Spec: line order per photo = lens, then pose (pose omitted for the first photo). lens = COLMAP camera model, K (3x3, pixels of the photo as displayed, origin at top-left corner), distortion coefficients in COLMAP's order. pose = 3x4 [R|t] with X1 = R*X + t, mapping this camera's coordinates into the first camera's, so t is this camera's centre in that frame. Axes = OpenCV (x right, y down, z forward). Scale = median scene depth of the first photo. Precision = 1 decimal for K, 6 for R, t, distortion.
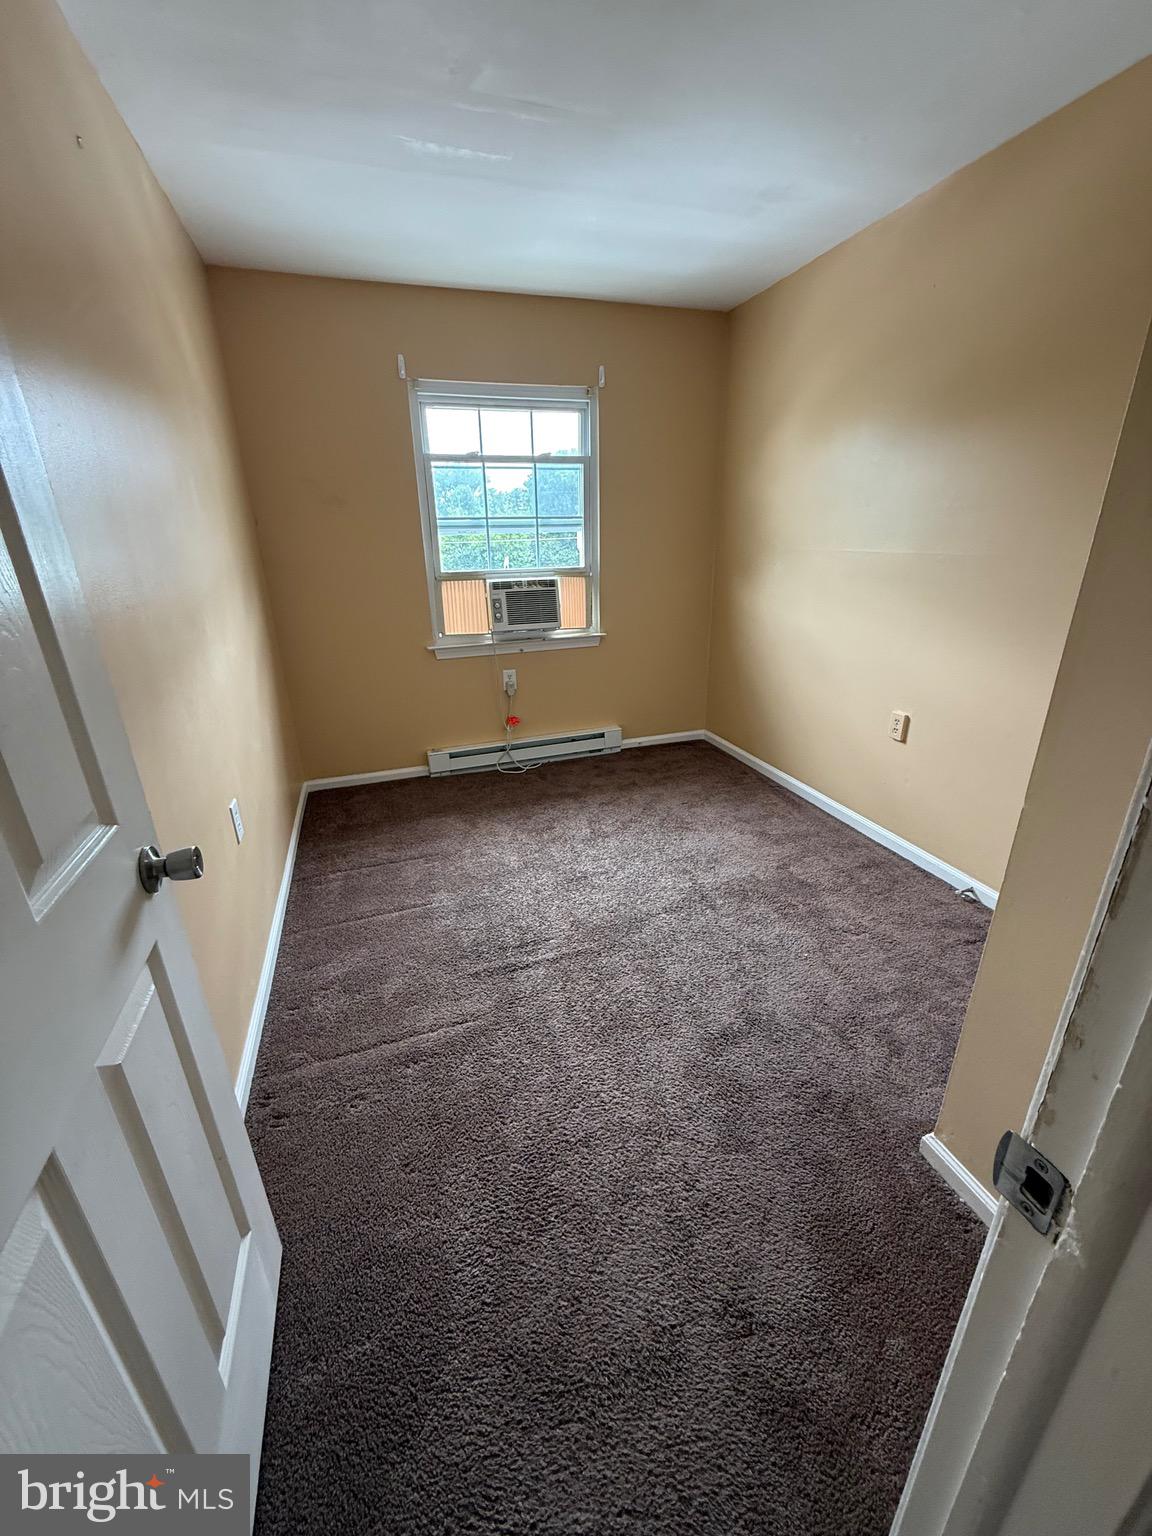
lens RADIAL K [[612.9, 0, 575.4], [0, 612.9, 763.8], [0, 0, 1]] dist [0.001208, -0.000039]
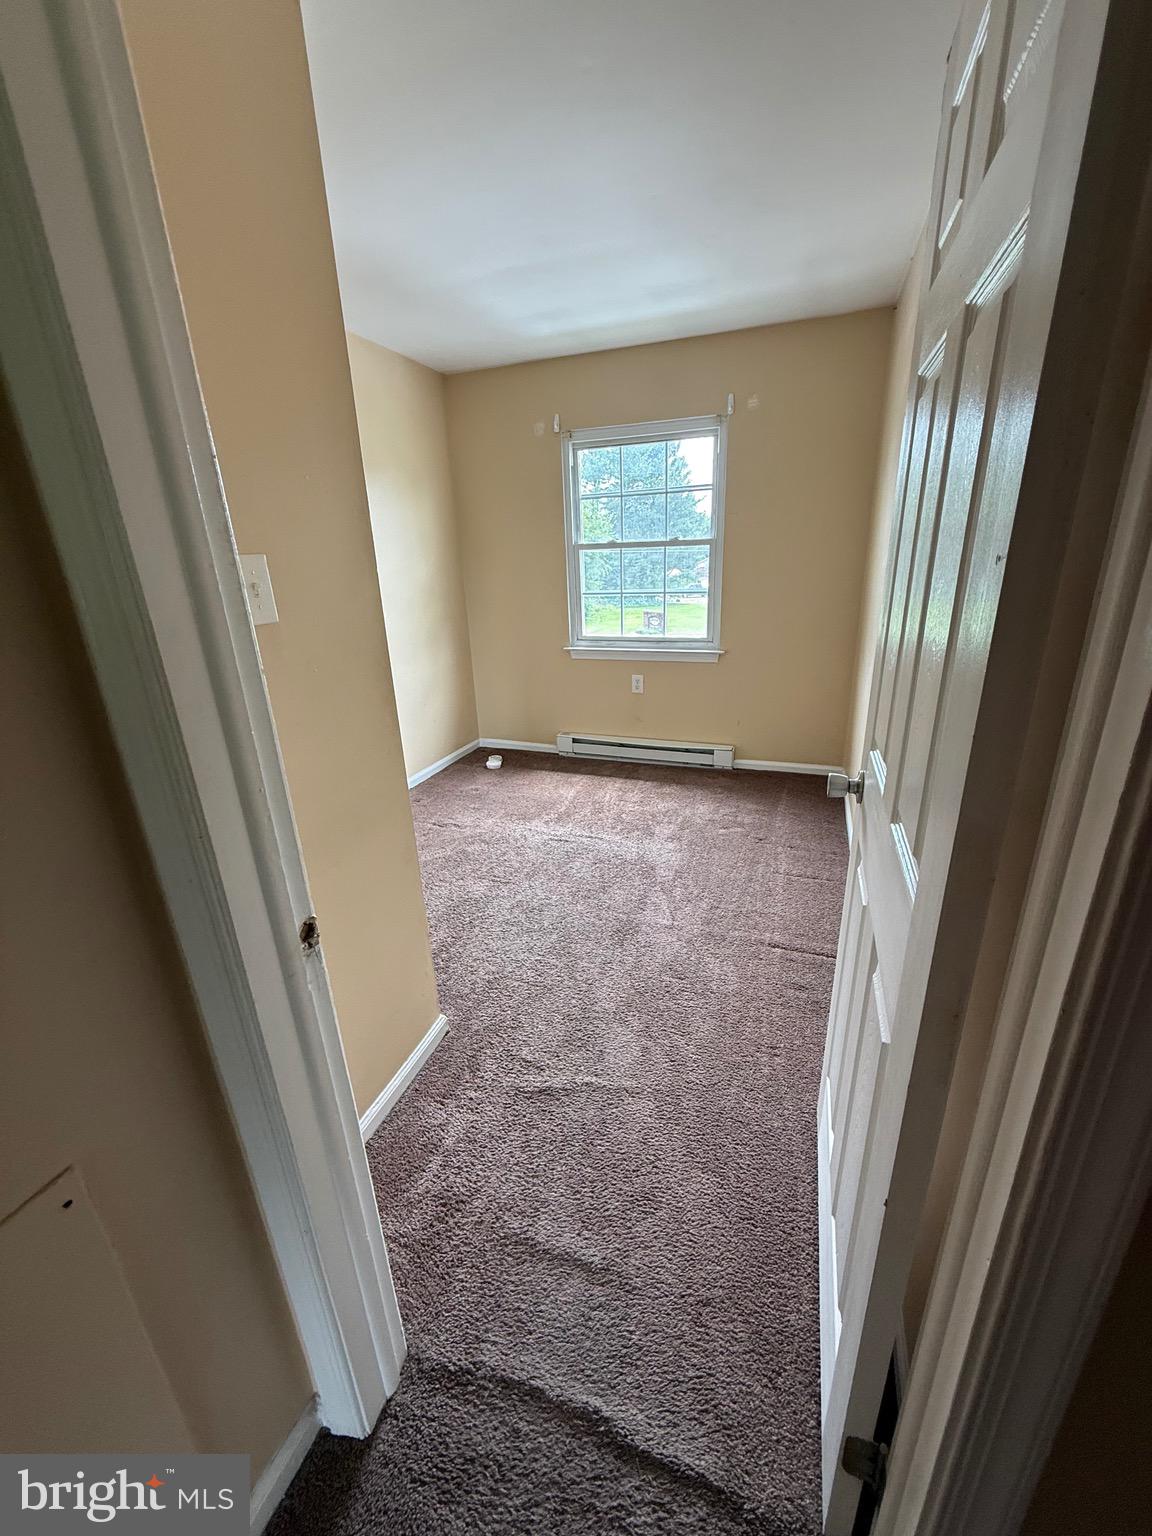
lens RADIAL K [[612.9, 0, 575.4], [0, 612.9, 763.8], [0, 0, 1]] dist [0.001208, -0.000039]
pose [[0.778866, 0.217962, -0.588099, 0.527843], [-0.216415, 0.973480, 0.074176, -0.060709], [0.588670, 0.069500, 0.805380, 0.057395]]
